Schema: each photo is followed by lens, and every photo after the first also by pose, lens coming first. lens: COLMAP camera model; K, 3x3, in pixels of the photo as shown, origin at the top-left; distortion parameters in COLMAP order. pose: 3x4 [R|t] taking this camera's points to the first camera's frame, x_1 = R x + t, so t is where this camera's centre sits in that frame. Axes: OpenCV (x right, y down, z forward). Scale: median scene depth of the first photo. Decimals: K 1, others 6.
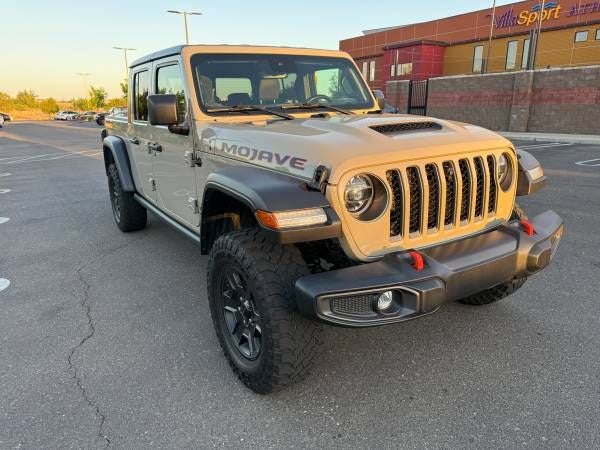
lens RADIAL K [[457.4, 0, 299.8], [0, 457.4, 202.6], [0, 0, 1]] dist [0.001072, 0.001470]
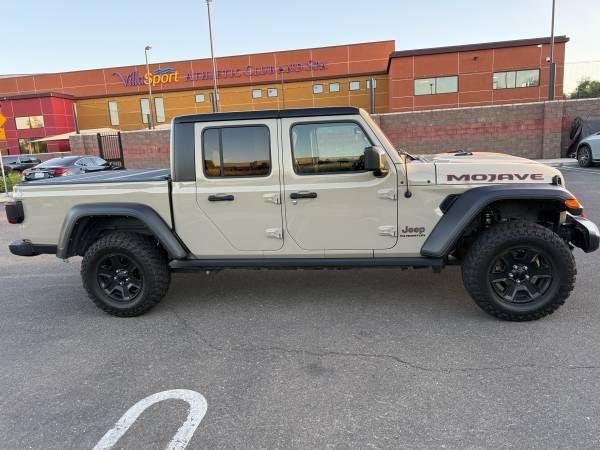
lens RADIAL K [[433.3, 0, 299.7], [0, 433.3, 235.2], [0, 0, 1]] dist [0.016886, -0.003870]
pose [[0.642968, -0.184302, 0.743387, -0.927762], [0.208125, 0.976136, 0.061994, -0.080454], [-0.737073, 0.114857, 0.665982, 0.297105]]
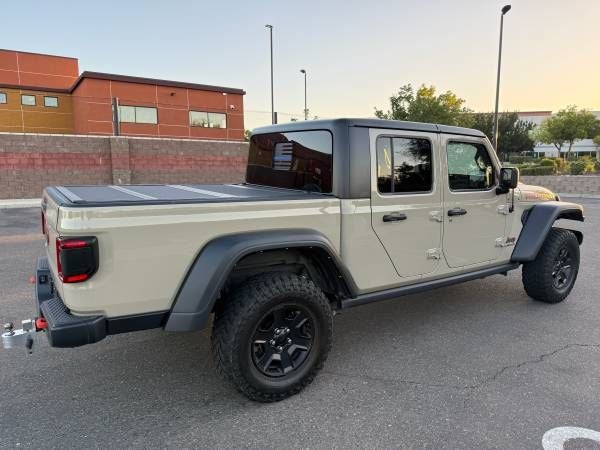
lens RADIAL K [[444.3, 0, 300.0], [0, 444.3, 225.0], [0, 0, 1]] dist [0.006369, 0.003593]
pose [[-0.077359, -0.120381, 0.989709, -1.122405], [0.205692, 0.969401, 0.133988, -0.262212], [-0.975554, 0.213940, -0.050230, 1.216786]]
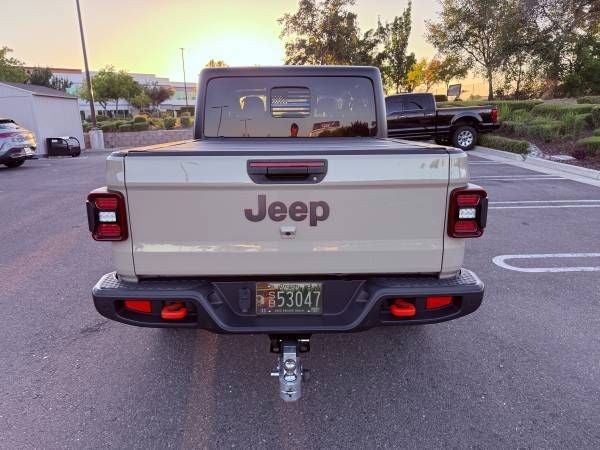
lens RADIAL K [[444.3, 0, 300.0], [0, 444.3, 225.0], [0, 0, 1]] dist [0.006369, 0.003593]
pose [[-0.887584, -0.067539, 0.455668, -0.646782], [0.137446, 0.905305, 0.401911, -0.411457], [-0.439663, 0.419359, -0.794251, 1.918555]]
